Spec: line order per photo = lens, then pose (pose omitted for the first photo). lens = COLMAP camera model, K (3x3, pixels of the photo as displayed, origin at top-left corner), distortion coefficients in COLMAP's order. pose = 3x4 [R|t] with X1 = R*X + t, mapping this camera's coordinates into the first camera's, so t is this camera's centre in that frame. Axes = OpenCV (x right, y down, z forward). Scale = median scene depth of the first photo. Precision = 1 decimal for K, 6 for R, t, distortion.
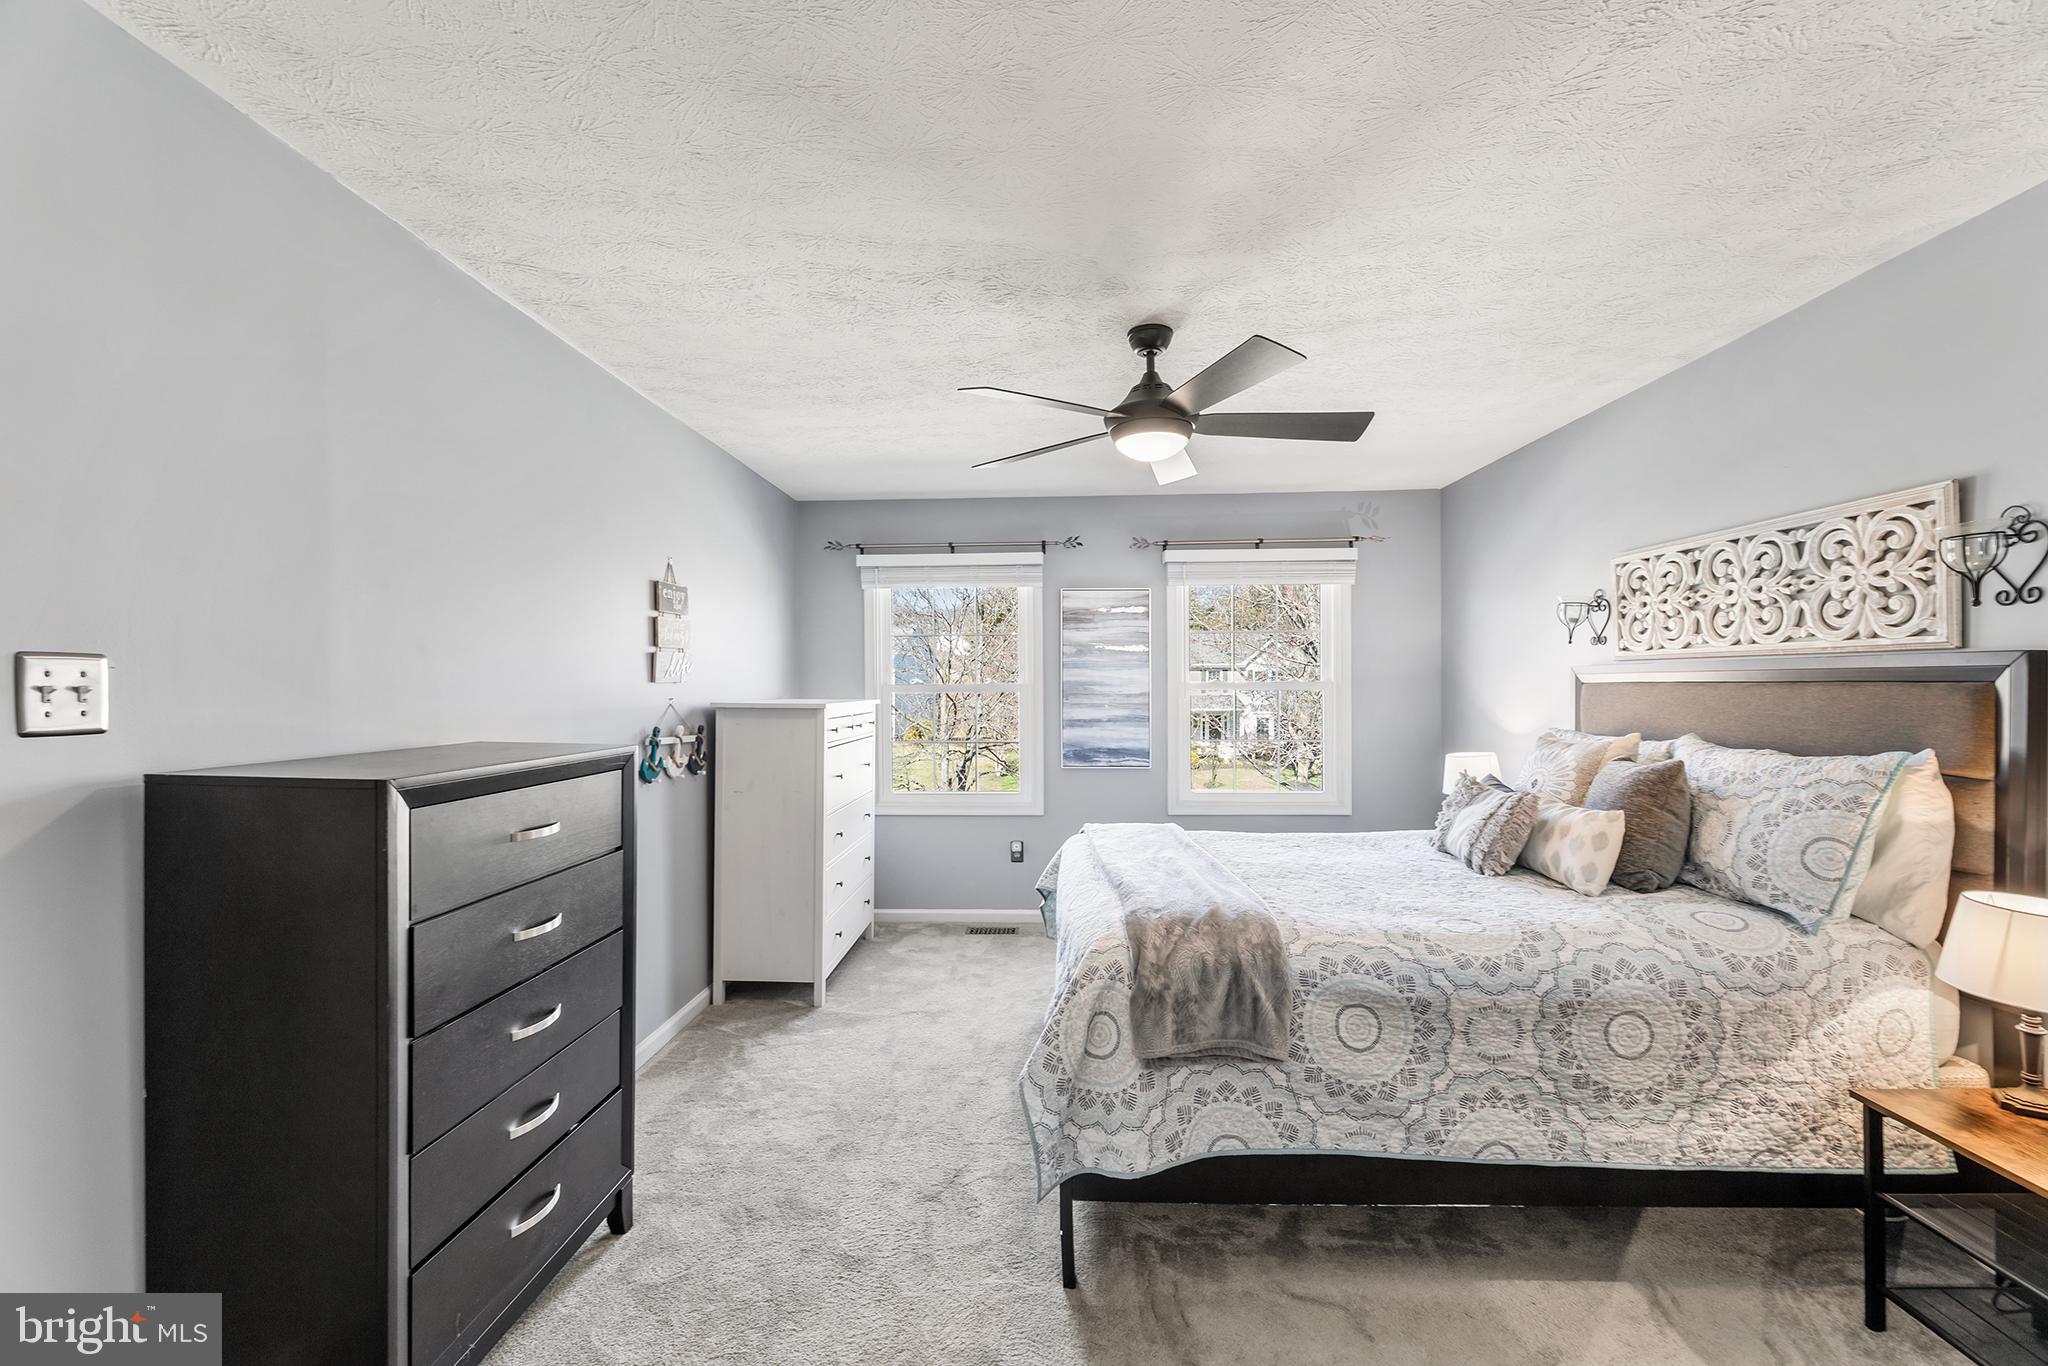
lens RADIAL K [[836.1, 0, 1034.1], [0, 836.1, 684.0], [0, 0, 1]] dist [0.004045, -0.001660]
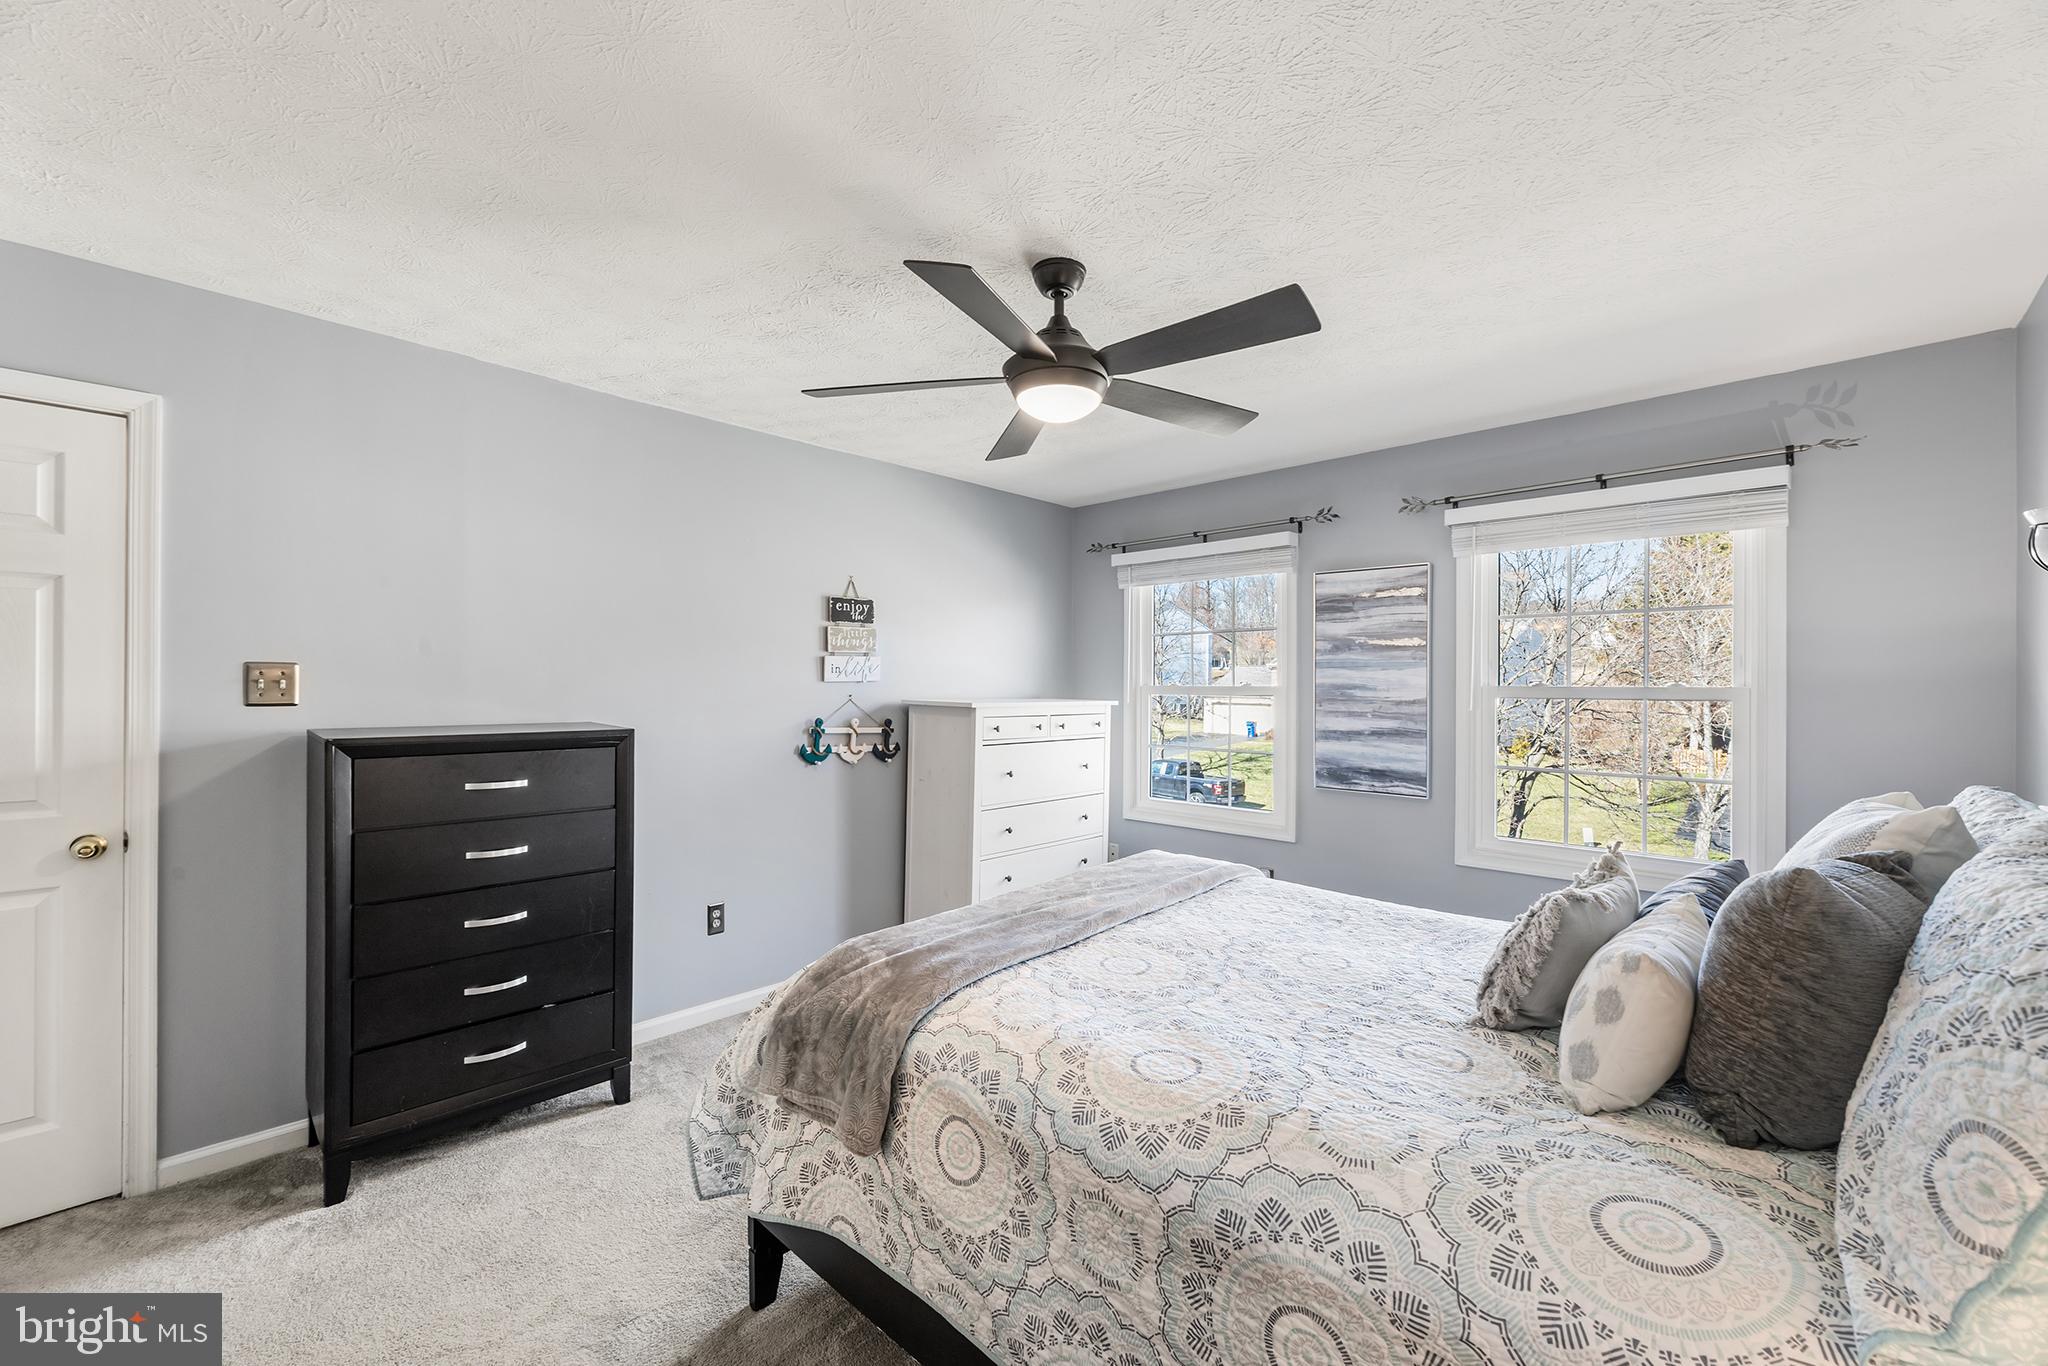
lens RADIAL K [[836.1, 0, 1035.3], [0, 836.1, 680.8], [0, 0, 1]] dist [0.004045, -0.001660]
pose [[0.750961, 0.005625, -0.660323, 0.928257], [-0.009232, 0.999955, -0.001981, -0.005493], [0.660282, 0.007584, 0.750980, 0.484617]]
